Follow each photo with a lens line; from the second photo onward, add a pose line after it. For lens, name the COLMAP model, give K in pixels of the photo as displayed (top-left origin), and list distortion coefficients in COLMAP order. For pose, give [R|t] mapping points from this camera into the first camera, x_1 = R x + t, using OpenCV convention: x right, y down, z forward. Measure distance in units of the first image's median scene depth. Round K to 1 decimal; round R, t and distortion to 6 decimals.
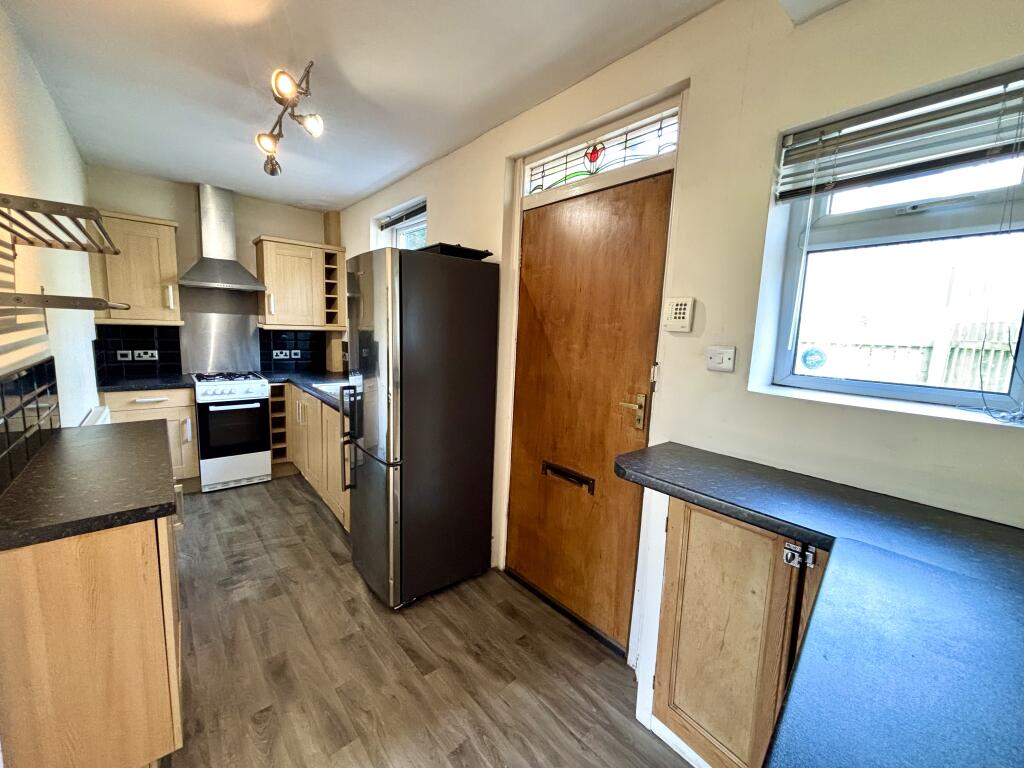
lens RADIAL K [[412.2, 0, 506.4], [0, 412.2, 383.5], [0, 0, 1]] dist [-0.000811, 0.000295]
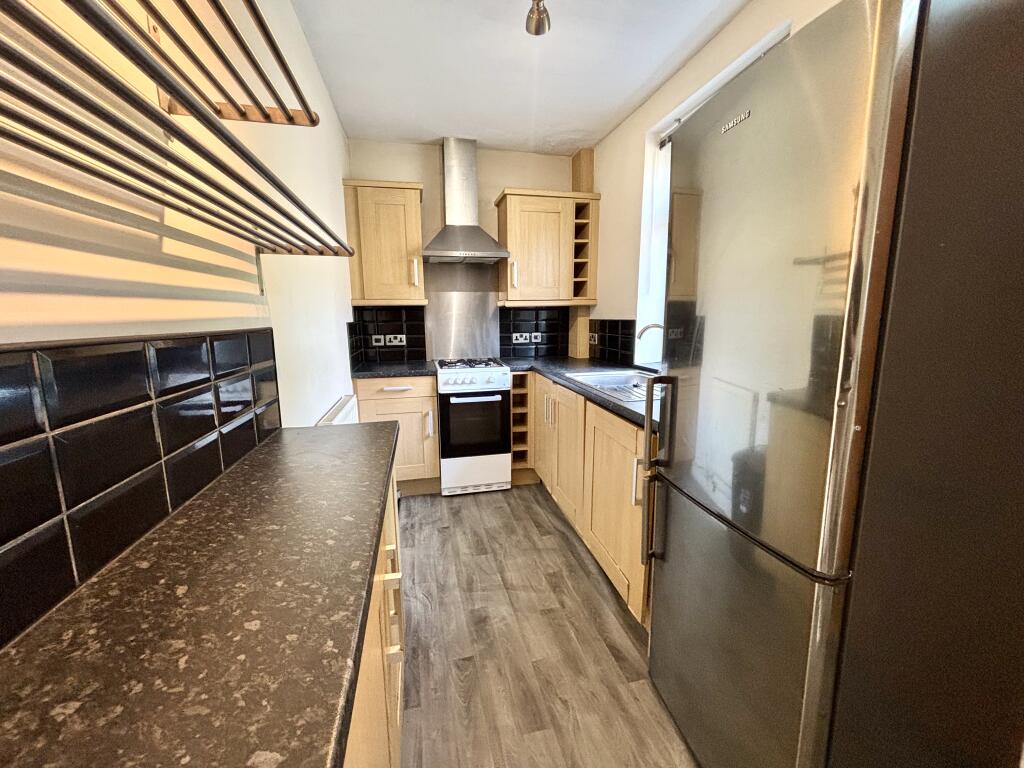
lens RADIAL K [[412.2, 0, 509.0], [0, 412.2, 378.9], [0, 0, 1]] dist [-0.000811, 0.000295]
pose [[0.884929, 0.018927, -0.465341, -0.211536], [-0.014713, 0.999811, 0.012687, 0.004298], [0.465493, -0.004381, 0.885041, 0.293852]]
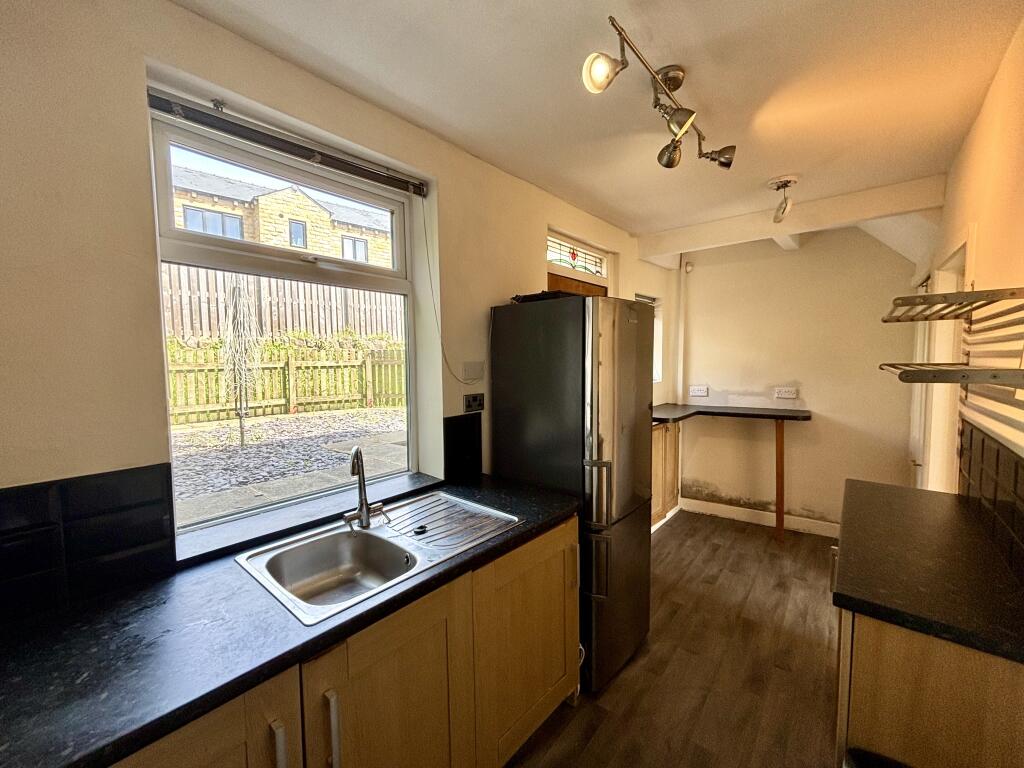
lens RADIAL K [[412.2, 0, 507.9], [0, 412.2, 385.6], [0, 0, 1]] dist [-0.000811, 0.000295]
pose [[-0.161850, -0.105490, 0.981161, -0.751895], [0.136336, 0.982345, 0.128107, -0.172513], [-0.977352, 0.154502, -0.144611, 0.873491]]
